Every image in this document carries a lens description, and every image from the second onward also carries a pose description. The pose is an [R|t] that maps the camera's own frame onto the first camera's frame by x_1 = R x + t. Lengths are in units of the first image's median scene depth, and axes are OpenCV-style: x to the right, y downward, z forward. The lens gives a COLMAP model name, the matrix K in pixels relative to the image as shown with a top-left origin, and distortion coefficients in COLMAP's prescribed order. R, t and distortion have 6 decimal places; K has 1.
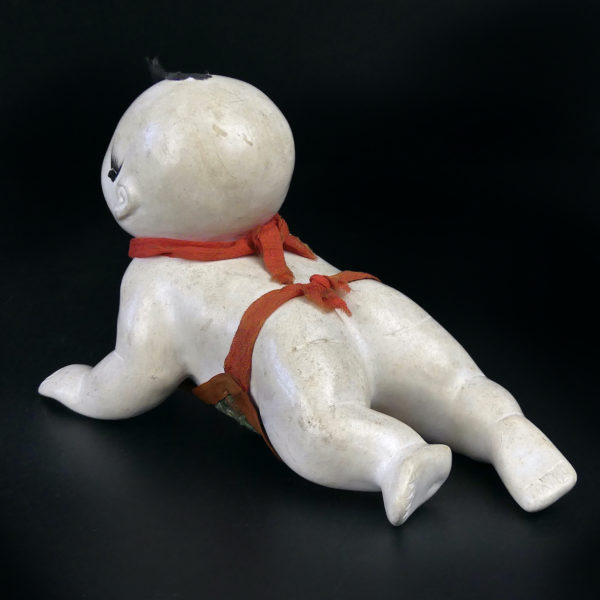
lens RADIAL K [[1753.3, 0, 299.6], [0, 1753.3, 298.7], [0, 0, 1]] dist [0.381492, 0.000000]
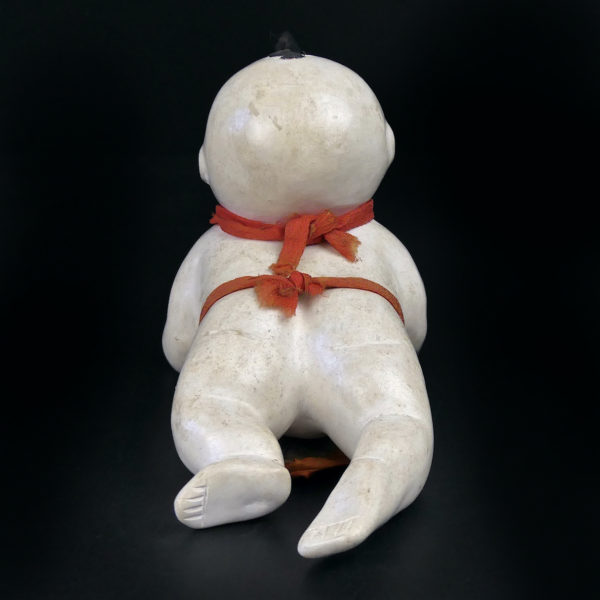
lens RADIAL K [[1753.3, 0, 300.1], [0, 1753.3, 301.9], [0, 0, 1]] dist [0.381492, 0.000000]
pose [[0.714544, 0.209006, -0.667640, 0.655323], [-0.205942, 0.974885, 0.084780, -0.078855], [0.668592, 0.076917, 0.739641, 0.288448]]
